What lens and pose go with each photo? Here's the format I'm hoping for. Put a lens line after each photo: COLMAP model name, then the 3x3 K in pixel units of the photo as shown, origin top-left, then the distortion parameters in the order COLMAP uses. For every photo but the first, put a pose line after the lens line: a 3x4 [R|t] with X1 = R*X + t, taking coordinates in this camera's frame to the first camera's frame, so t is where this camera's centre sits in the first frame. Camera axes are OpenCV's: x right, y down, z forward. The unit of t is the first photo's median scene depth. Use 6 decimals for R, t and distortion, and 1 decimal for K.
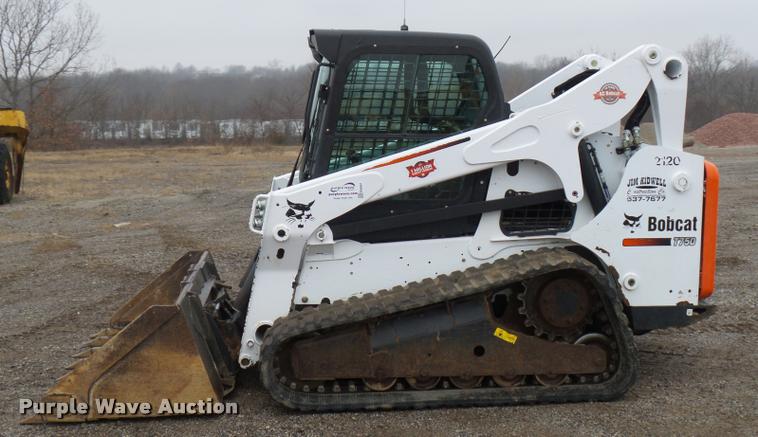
lens RADIAL K [[1018.3, 0, 402.5], [0, 1018.3, 216.5], [0, 0, 1]] dist [-0.022115, -0.025567]
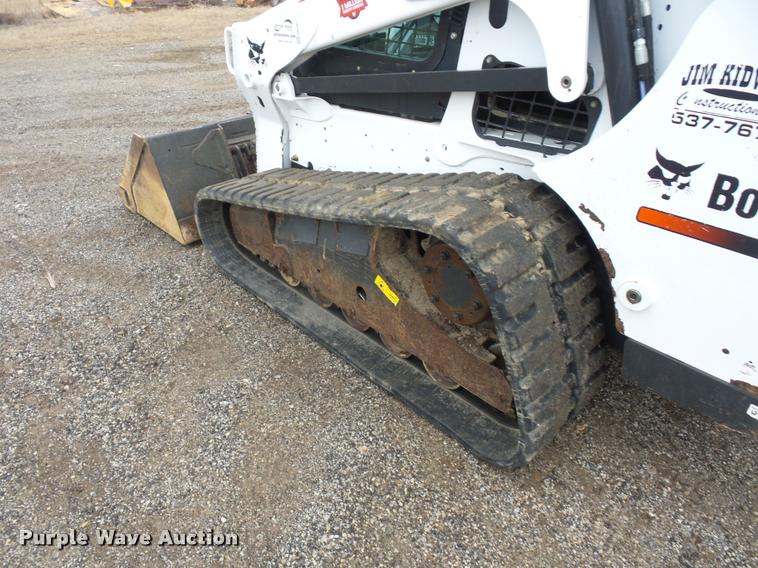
lens RADIAL K [[526.3, 0, 382.0], [0, 526.3, 285.8], [0, 0, 1]] dist [-0.004350, 0.000909]
pose [[0.600024, 0.421502, -0.679932, 0.321694], [-0.068272, 0.873813, 0.481445, -0.051258], [0.797064, -0.242458, 0.553086, 0.772654]]
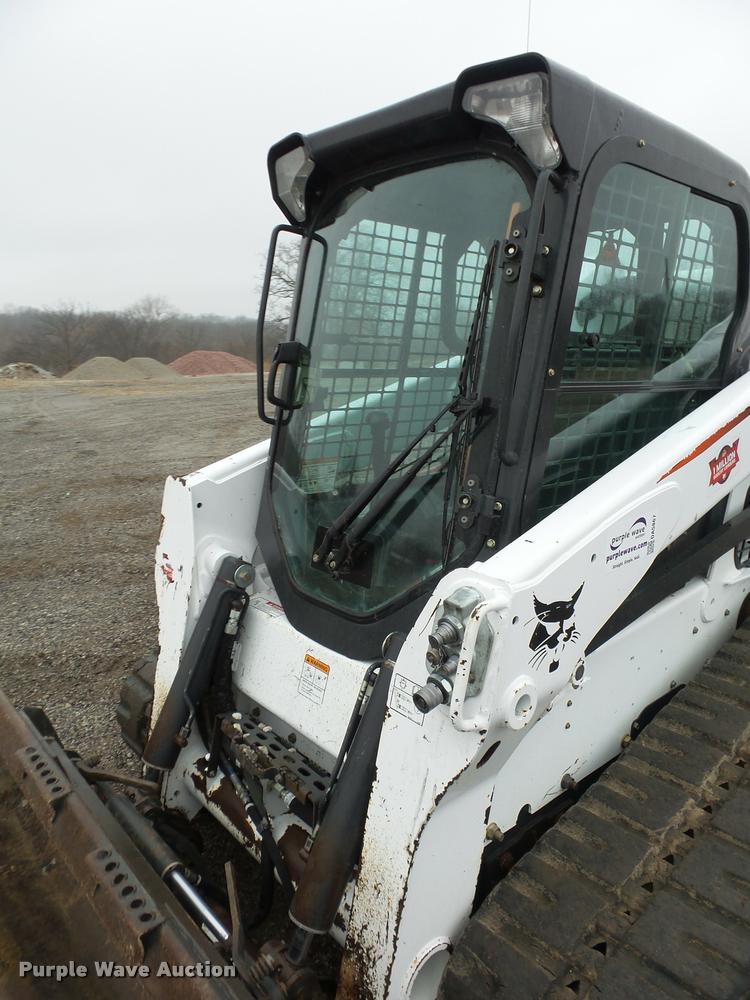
lens RADIAL K [[694.4, 0, 375.0], [0, 694.4, 500.0], [0, 0, 1]] dist [-0.004350, 0.000909]
pose [[0.821138, -0.109065, 0.560212, -0.260944], [0.046948, 0.991152, 0.124148, -0.072916], [-0.568795, -0.075642, 0.818993, 0.825882]]
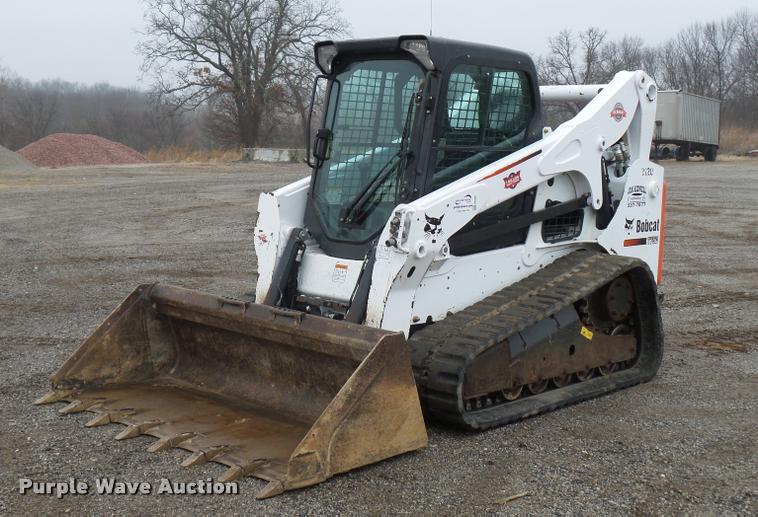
lens RADIAL K [[1042.4, 0, 376.4], [0, 1042.4, 247.8], [0, 0, 1]] dist [0.007942, 0.007370]
pose [[0.778594, -0.050100, 0.625525, -0.730872], [0.045690, 0.998688, 0.023118, -0.009316], [-0.625863, 0.010581, 0.779861, 0.263122]]
